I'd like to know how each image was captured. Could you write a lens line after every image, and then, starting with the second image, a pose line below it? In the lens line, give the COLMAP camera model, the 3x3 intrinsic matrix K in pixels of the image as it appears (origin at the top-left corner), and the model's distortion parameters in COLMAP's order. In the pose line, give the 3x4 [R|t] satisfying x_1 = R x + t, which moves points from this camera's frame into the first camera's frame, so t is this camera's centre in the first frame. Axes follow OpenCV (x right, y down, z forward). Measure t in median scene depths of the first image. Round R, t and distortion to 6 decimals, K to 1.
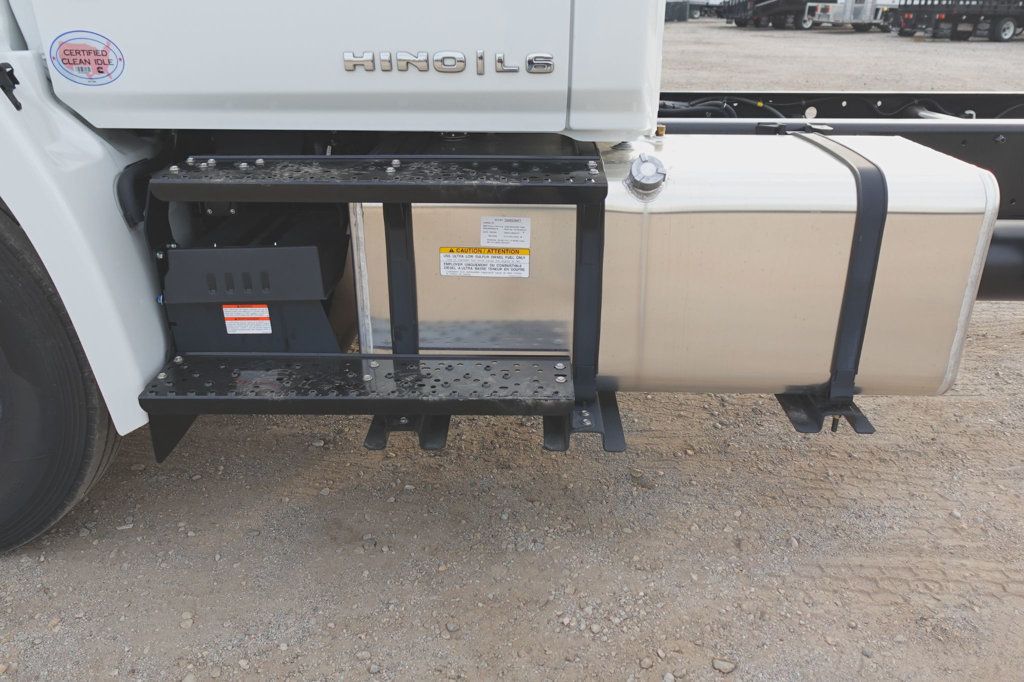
lens RADIAL K [[804.3, 0, 512.0], [0, 804.3, 341.0], [0, 0, 1]] dist [0.003819, 0.003661]
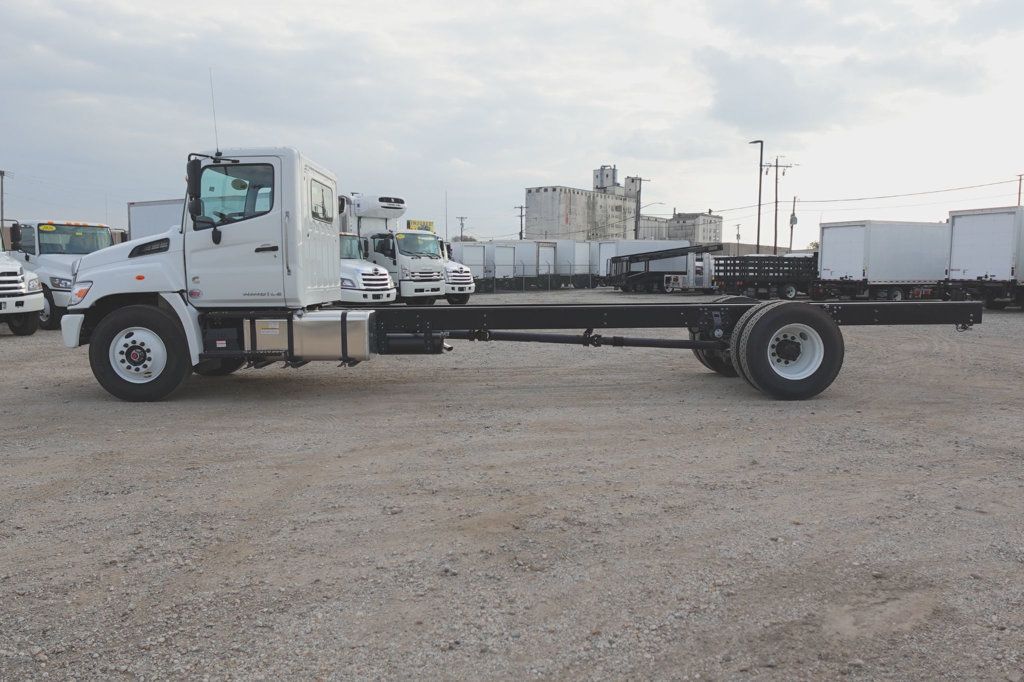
lens RADIAL K [[804.3, 0, 512.0], [0, 804.3, 341.0], [0, 0, 1]] dist [0.003819, 0.003661]
pose [[0.999691, -0.009937, 0.022791, 1.331455], [0.016501, 0.950843, -0.309235, 1.503091], [-0.018598, 0.309515, 0.950713, -3.699568]]
